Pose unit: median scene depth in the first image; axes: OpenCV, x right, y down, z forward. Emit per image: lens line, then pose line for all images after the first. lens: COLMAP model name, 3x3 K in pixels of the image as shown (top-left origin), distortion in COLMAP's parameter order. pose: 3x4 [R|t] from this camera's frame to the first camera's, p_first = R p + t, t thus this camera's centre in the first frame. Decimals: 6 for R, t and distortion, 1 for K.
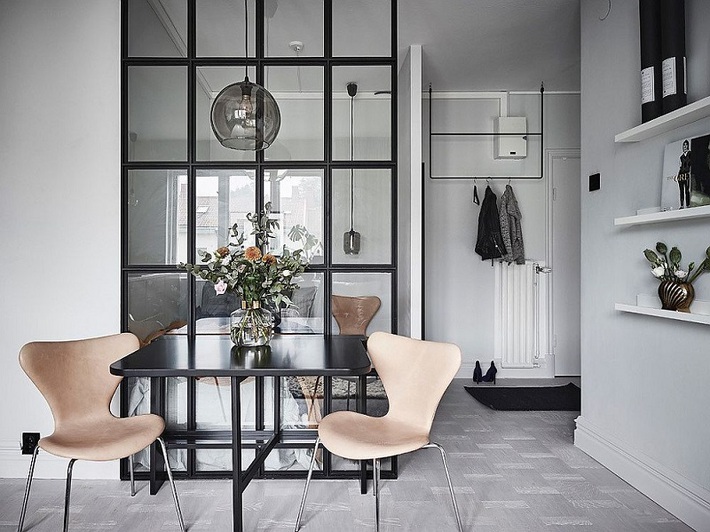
lens RADIAL K [[476.7, 0, 355.0], [0, 476.7, 256.7], [0, 0, 1]] dist [0.035580, 0.001957]
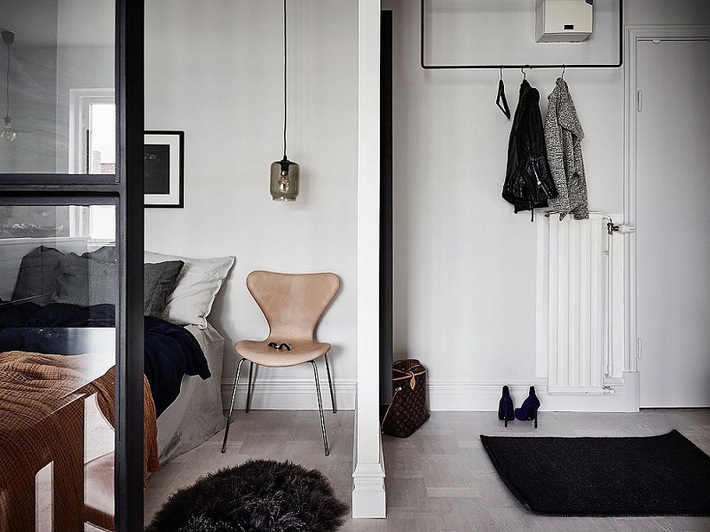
lens RADIAL K [[495.0, 0, 371.0], [0, 495.0, 229.6], [0, 0, 1]] dist [0.027973, 0.001187]
pose [[0.998887, -0.001769, -0.047129, 0.120218], [0.002155, 0.999965, 0.008133, 0.024353], [0.047113, -0.008225, 0.998856, 0.388164]]
